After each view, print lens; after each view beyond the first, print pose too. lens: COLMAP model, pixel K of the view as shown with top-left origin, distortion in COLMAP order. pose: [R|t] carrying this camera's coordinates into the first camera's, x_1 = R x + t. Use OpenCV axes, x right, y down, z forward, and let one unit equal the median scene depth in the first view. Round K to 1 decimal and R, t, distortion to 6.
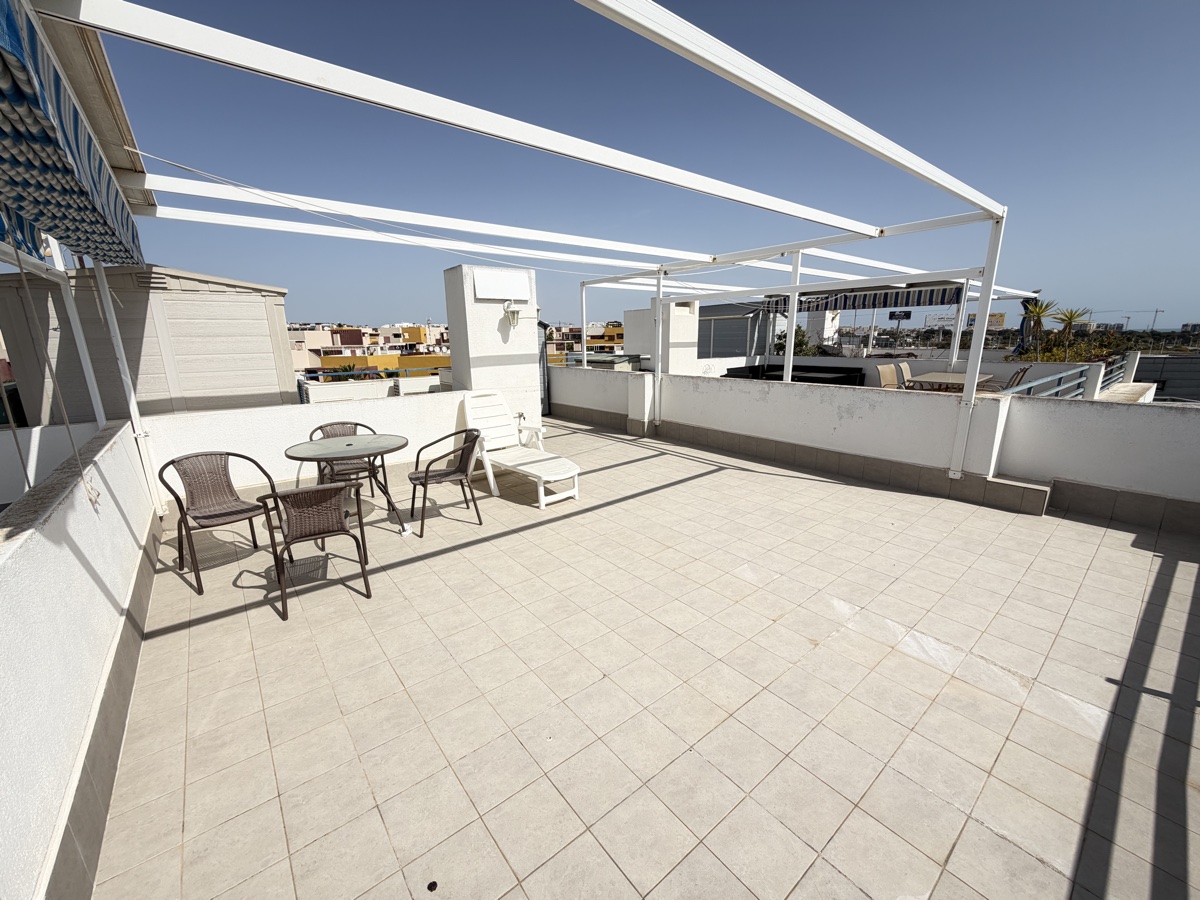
lens RADIAL K [[477.6, 0, 597.6], [0, 477.6, 451.6], [0, 0, 1]] dist [0.000971, -0.000367]
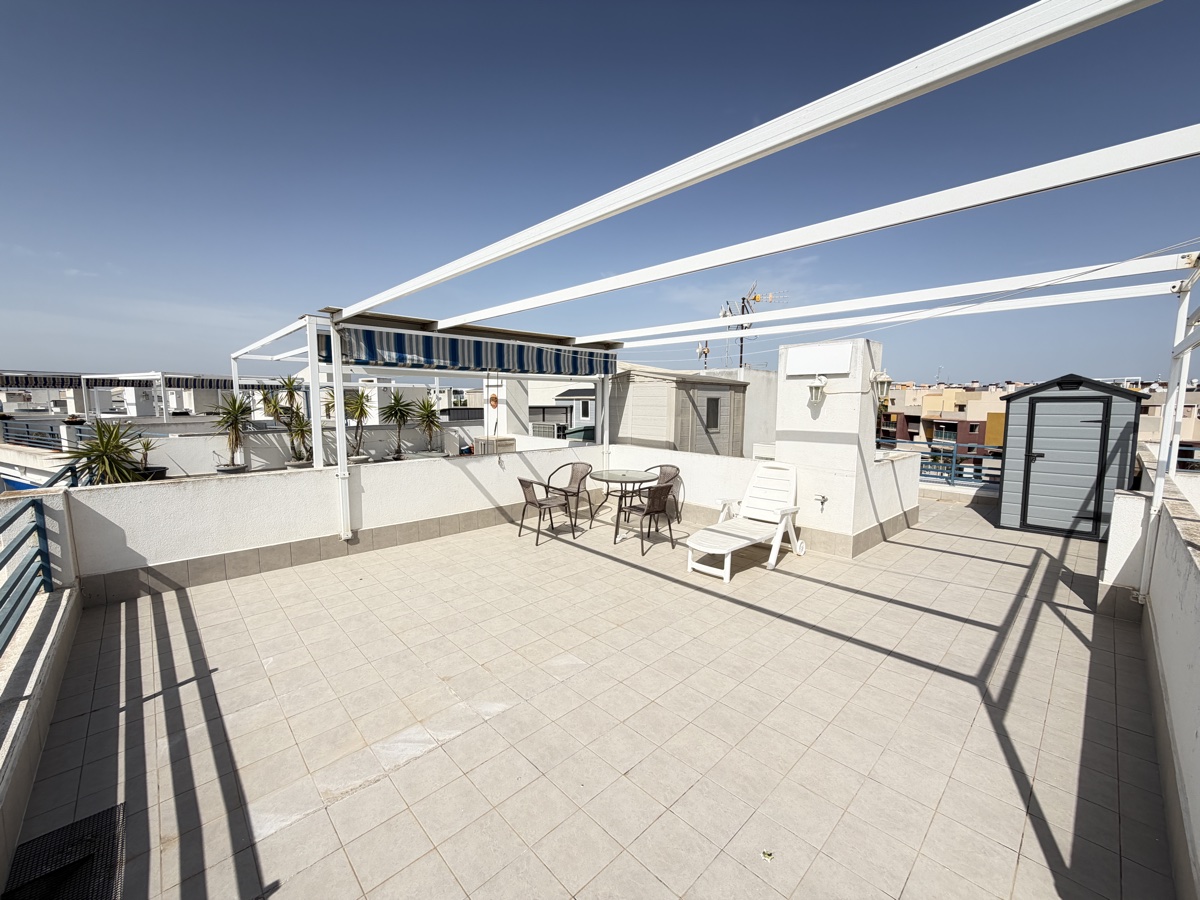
lens RADIAL K [[477.6, 0, 597.6], [0, 477.6, 451.6], [0, 0, 1]] dist [0.000971, -0.000367]
pose [[0.073335, 0.121567, -0.989870, 0.870675], [-0.240830, 0.965328, 0.100711, -0.191471], [0.967793, 0.231005, 0.100070, 0.616650]]
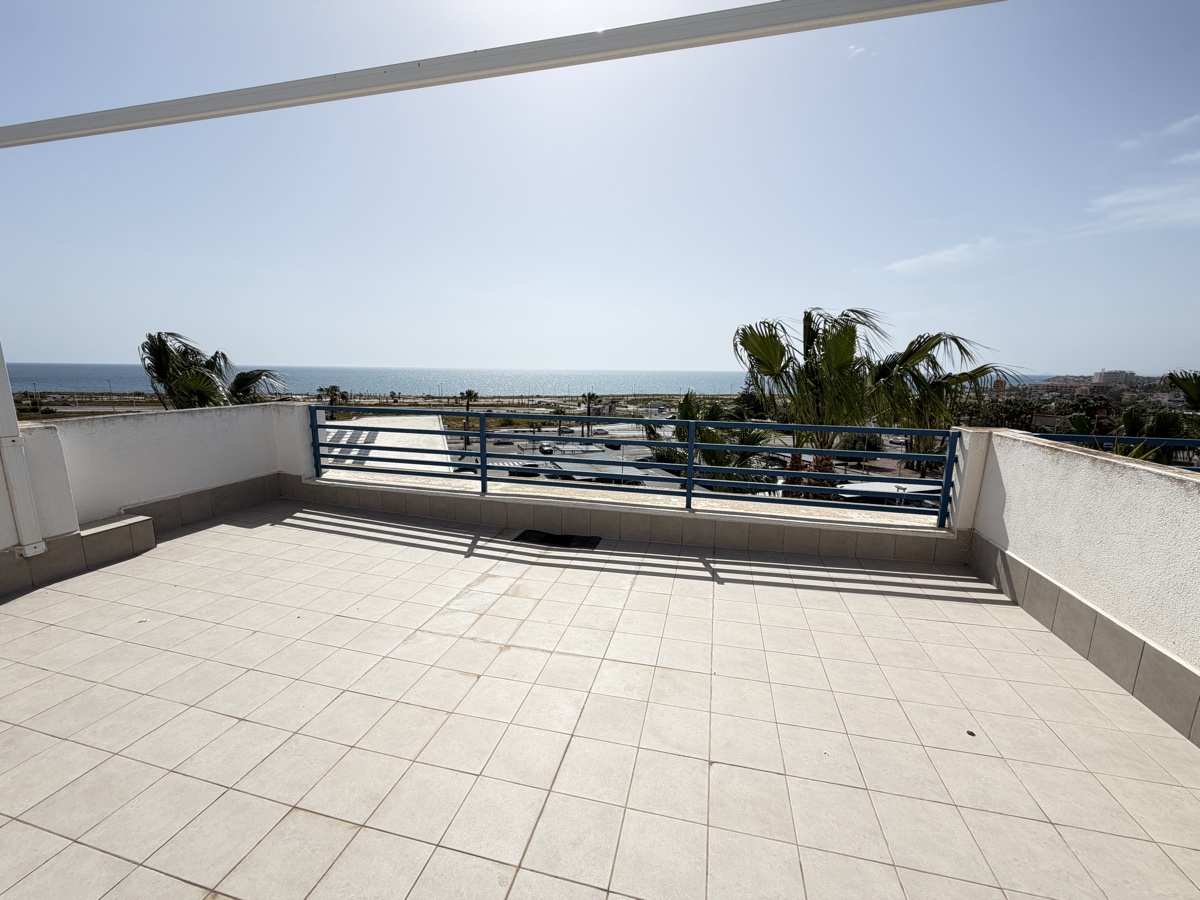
lens RADIAL K [[477.6, 0, 597.6], [0, 477.6, 451.6], [0, 0, 1]] dist [0.000971, -0.000367]
pose [[-0.600296, -0.132285, 0.788762, -0.202358], [0.186309, 0.935964, 0.298766, -0.123888], [-0.777774, 0.326302, -0.537210, 0.688062]]
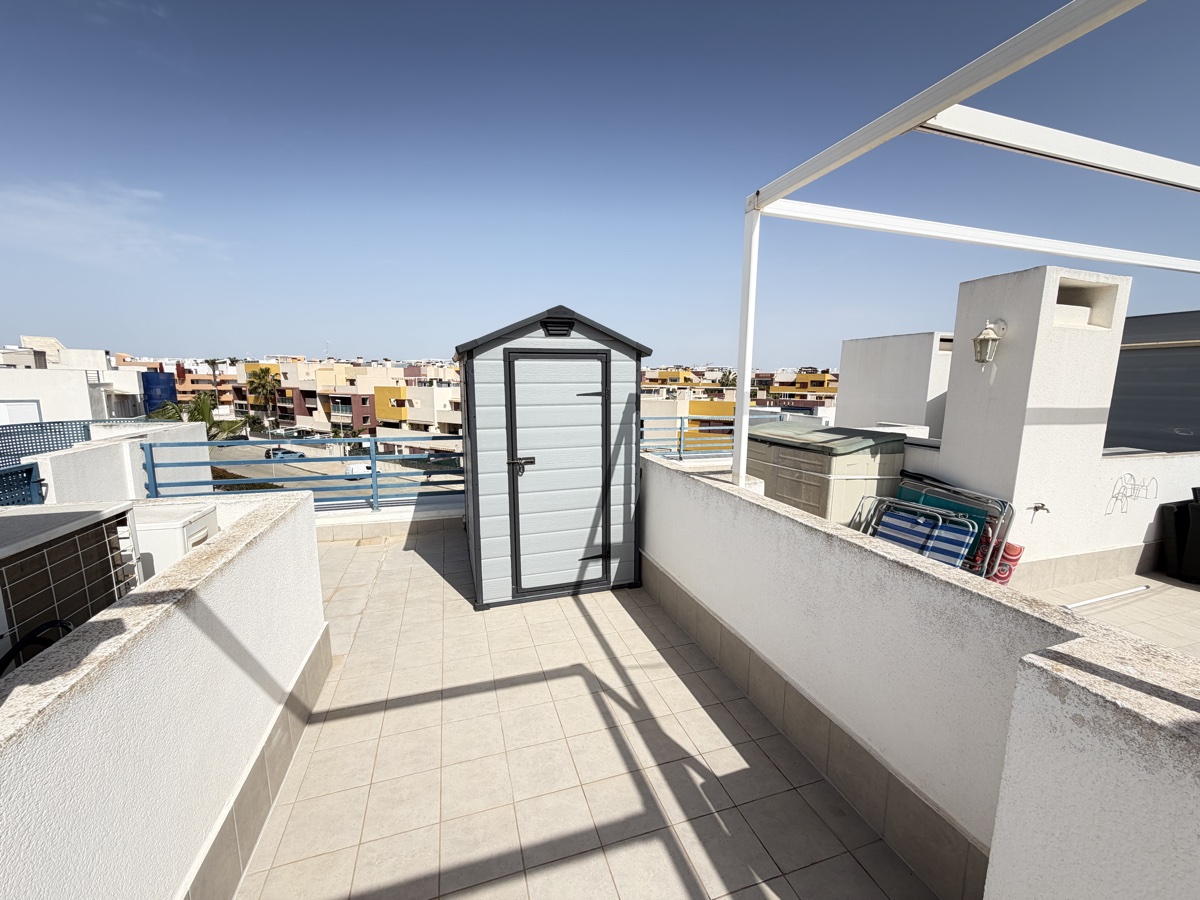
lens RADIAL K [[476.4, 0, 600.0], [0, 476.4, 450.0], [0, 0, 1]] dist [0.003057, 0.000265]
pose [[0.931638, 0.077514, -0.355024, -0.006739], [-0.109744, 0.991382, -0.071534, -0.321107], [0.346419, 0.105605, 0.932116, 1.323827]]
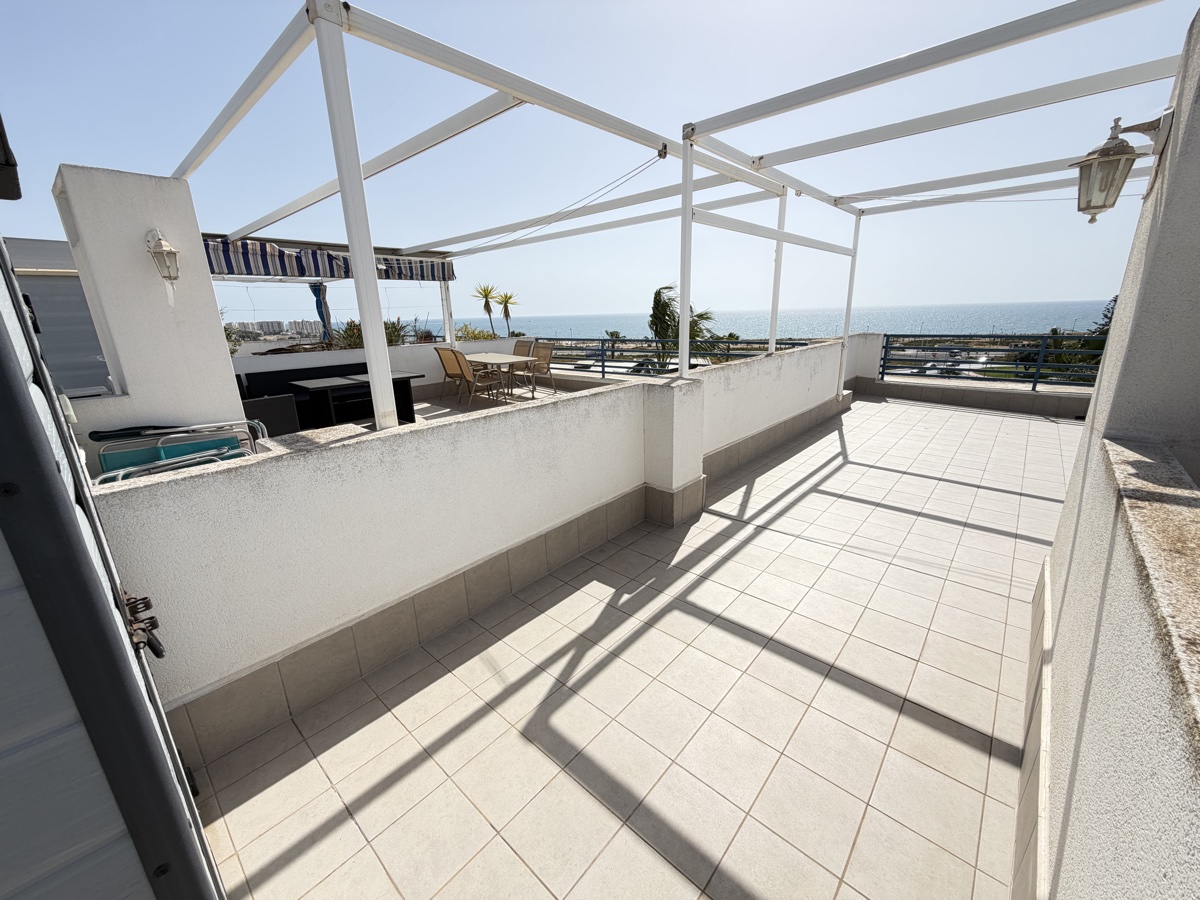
lens RADIAL K [[477.6, 0, 597.6], [0, 477.6, 451.6], [0, 0, 1]] dist [0.000971, -0.000367]
pose [[-0.159284, -0.259486, 0.952521, -0.519870], [0.263228, 0.918747, 0.294303, -0.398865], [-0.951493, 0.297608, -0.078038, 1.788279]]
